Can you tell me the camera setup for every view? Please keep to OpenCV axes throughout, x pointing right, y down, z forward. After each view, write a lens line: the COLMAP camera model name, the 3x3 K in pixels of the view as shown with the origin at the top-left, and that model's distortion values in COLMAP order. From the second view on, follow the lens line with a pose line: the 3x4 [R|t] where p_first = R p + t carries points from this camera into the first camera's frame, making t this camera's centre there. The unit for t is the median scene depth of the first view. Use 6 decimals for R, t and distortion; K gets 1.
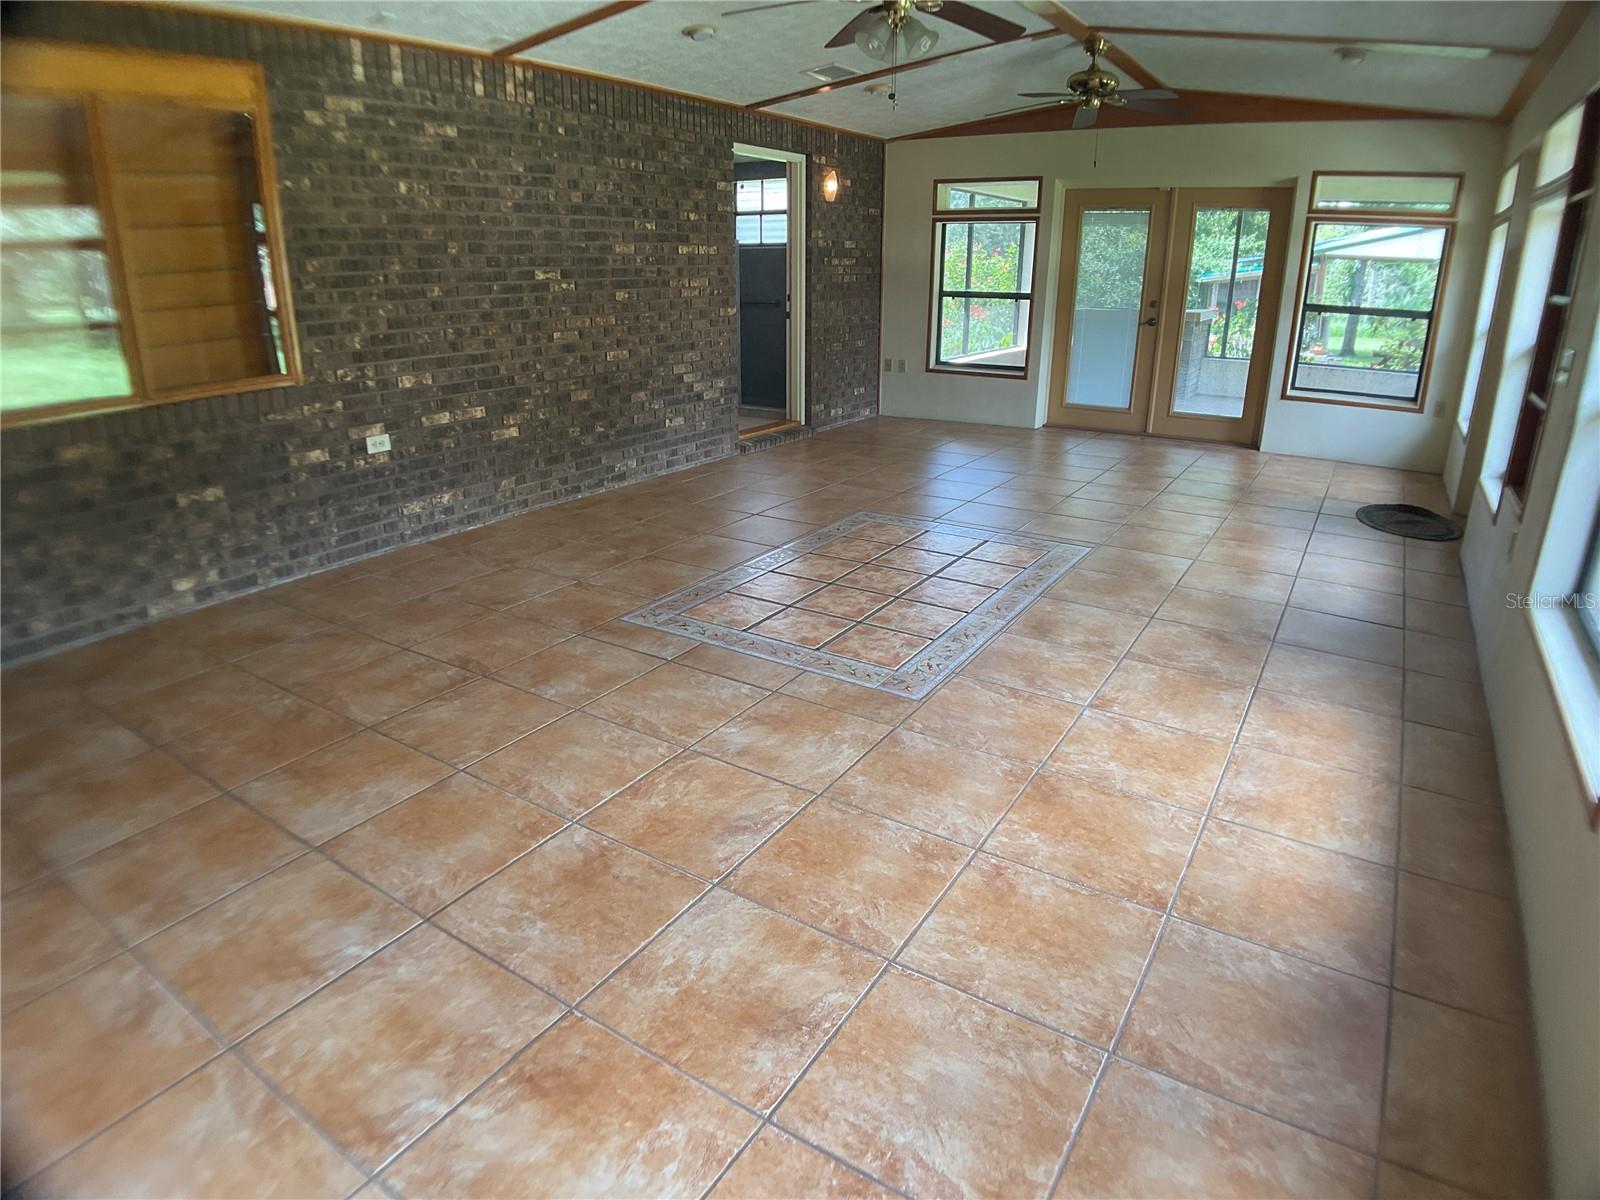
lens RADIAL K [[915.1, 0, 793.5], [0, 915.1, 606.0], [0, 0, 1]] dist [-0.071984, -0.019043]
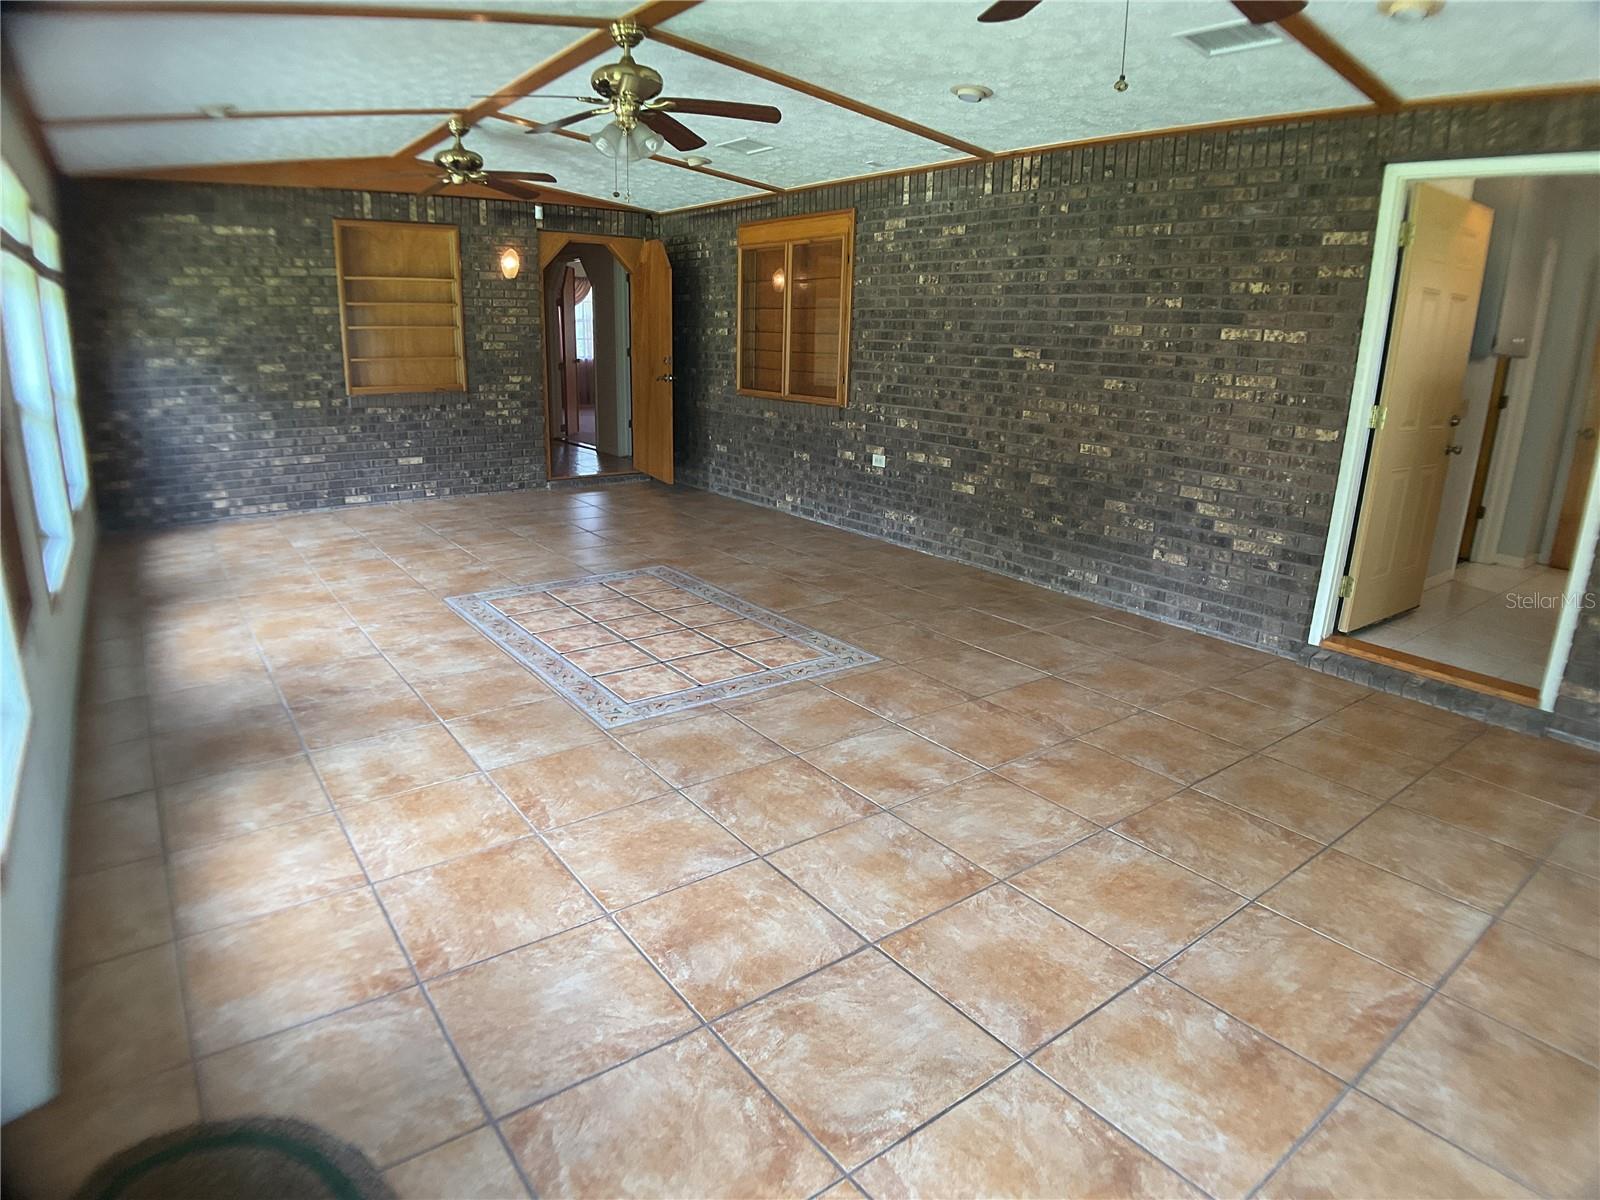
lens RADIAL K [[915.1, 0, 793.5], [0, 915.1, 606.0], [0, 0, 1]] dist [-0.071984, -0.019043]
pose [[-0.345461, 0.265682, -0.900039, 0.855185], [-0.350796, 0.852998, 0.386442, -0.451808], [0.870401, 0.449231, -0.201477, 1.168990]]
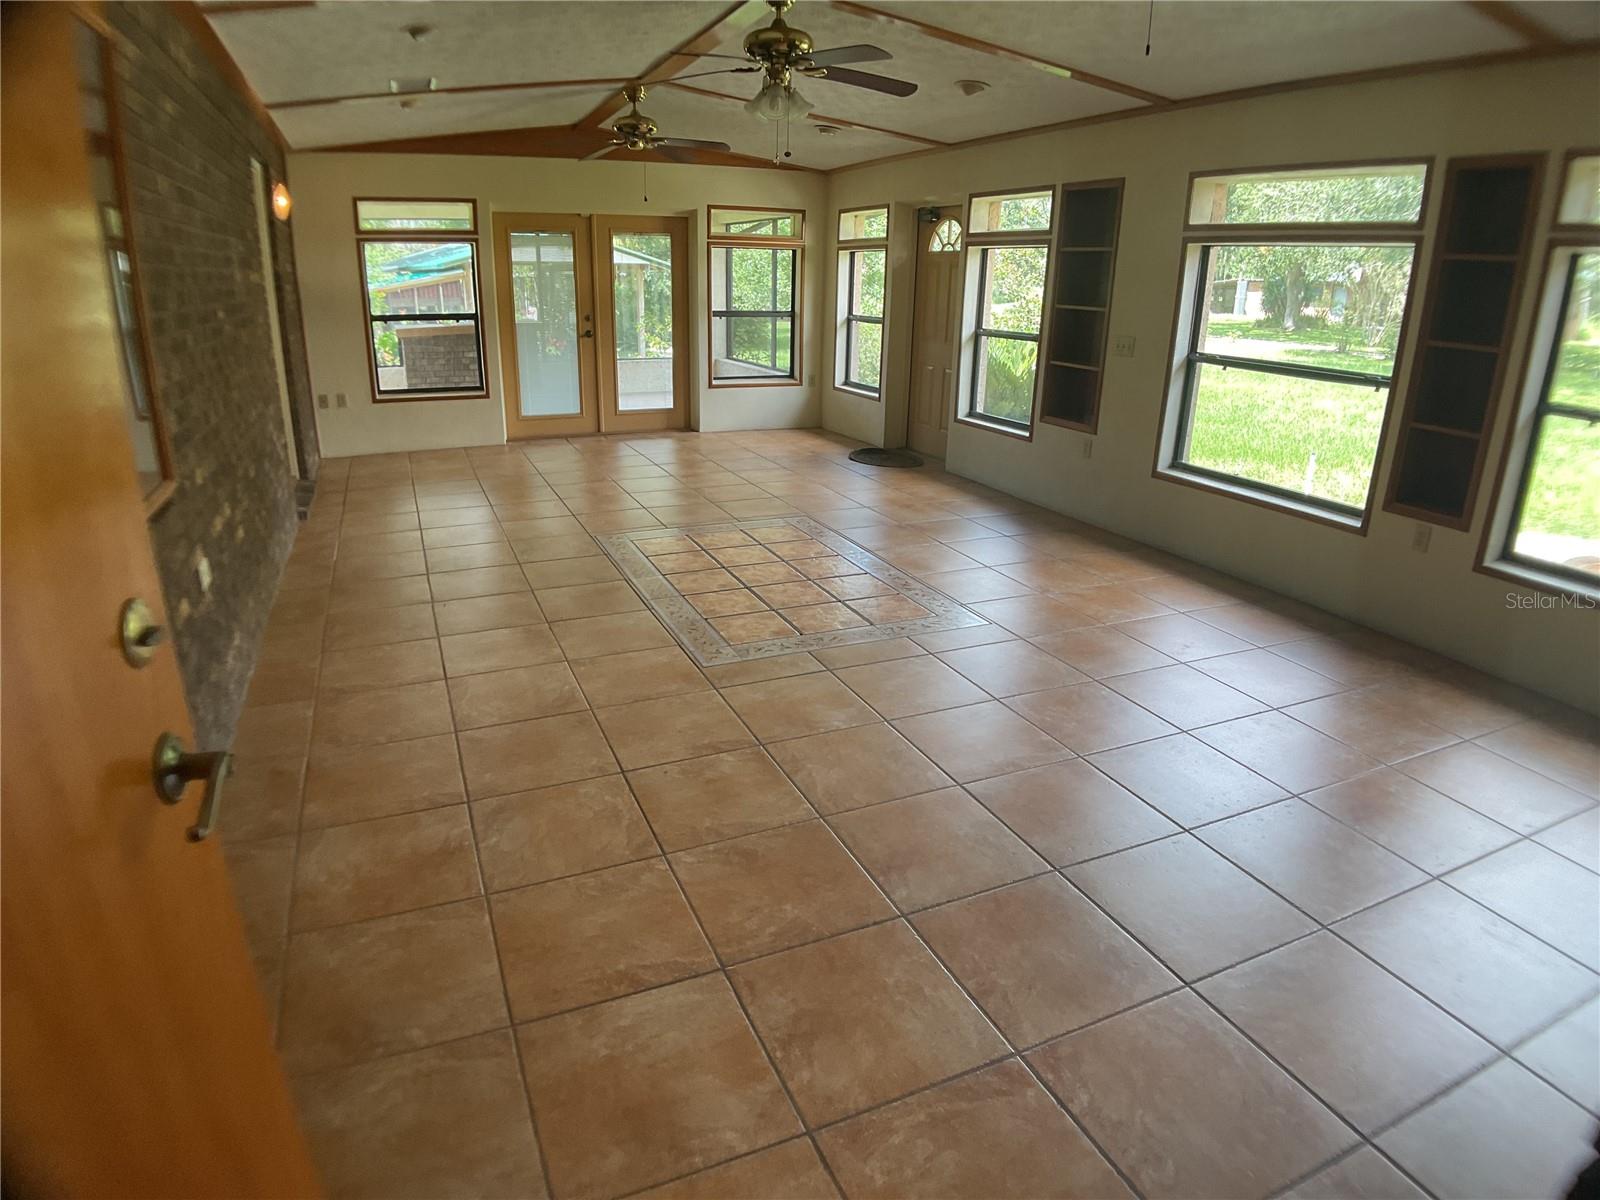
lens RADIAL K [[915.1, 0, 793.5], [0, 915.1, 606.0], [0, 0, 1]] dist [-0.071984, -0.019043]
pose [[0.549034, -0.272799, 0.790026, -0.676109], [0.277466, 0.951118, 0.135598, -0.115798], [-0.788400, 0.144758, 0.597889, 0.262140]]
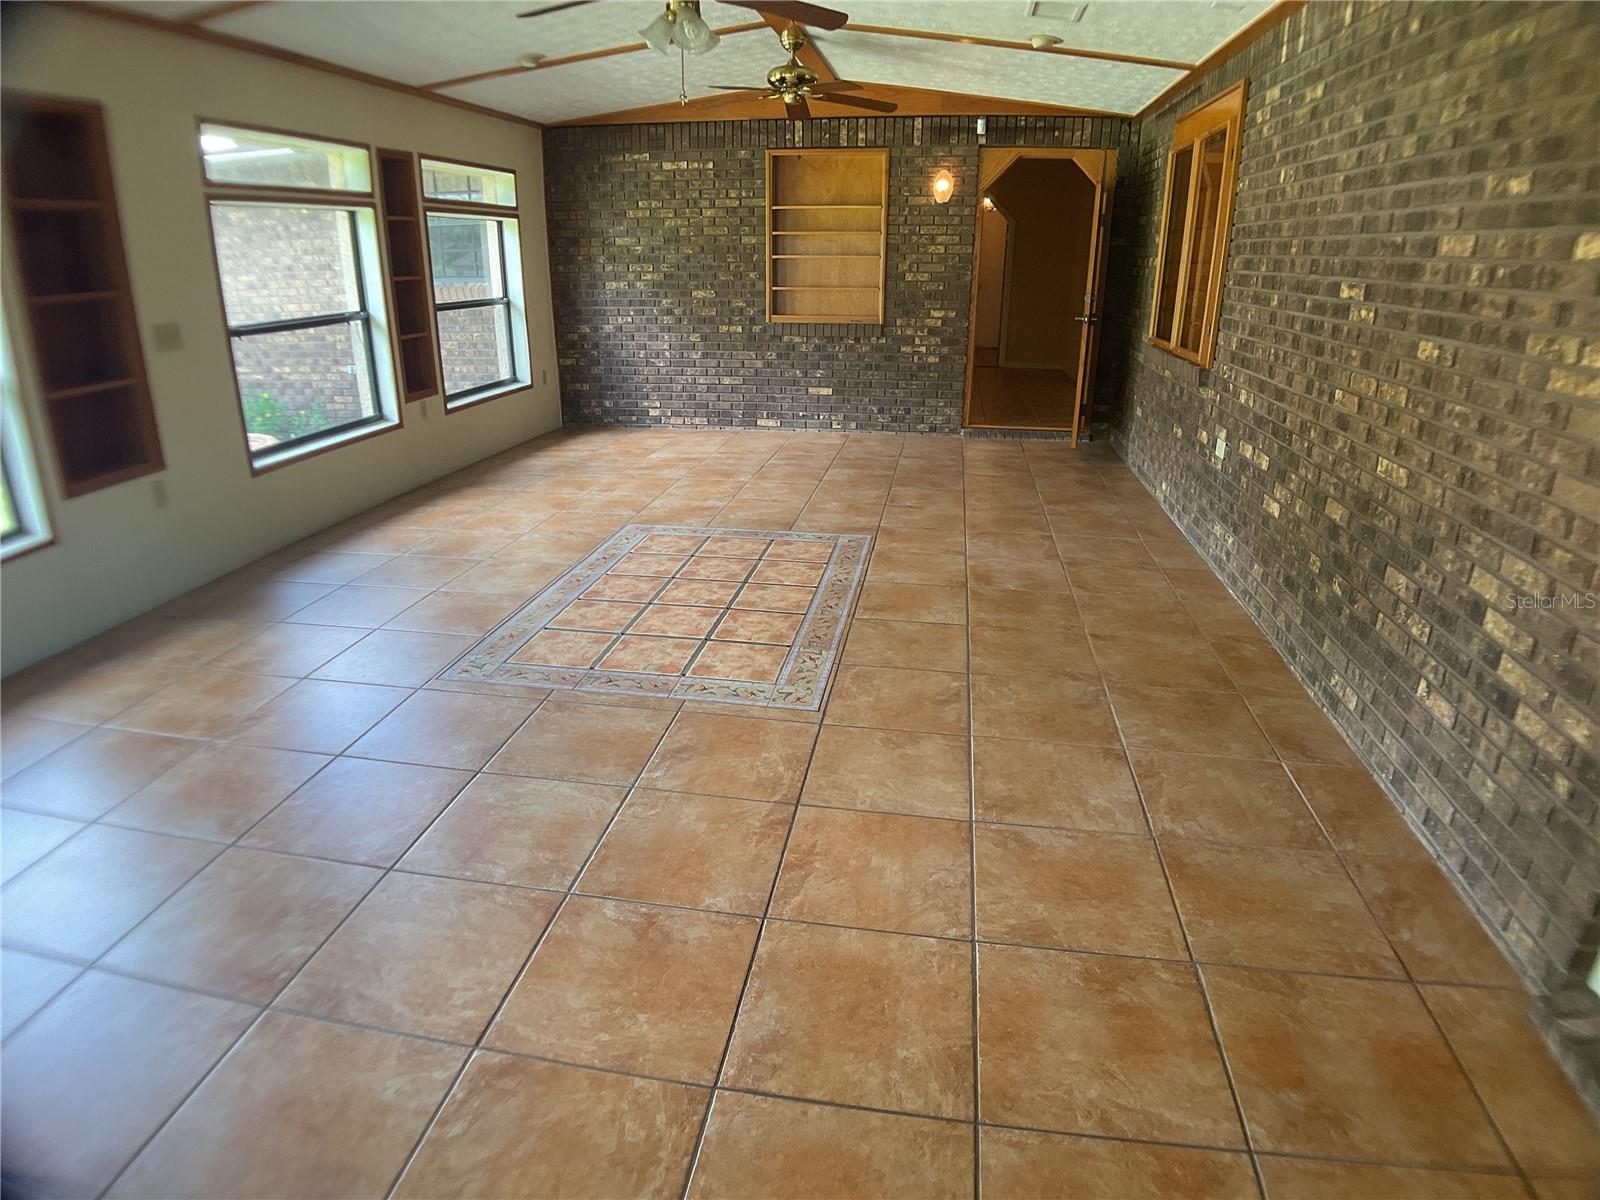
lens RADIAL K [[915.1, 0, 793.5], [0, 915.1, 606.0], [0, 0, 1]] dist [-0.071984, -0.019043]
pose [[-0.916211, 0.144367, -0.373786, 0.315272], [-0.140581, 0.757731, 0.637245, -0.553414], [0.375226, 0.636398, -0.673946, 1.455168]]
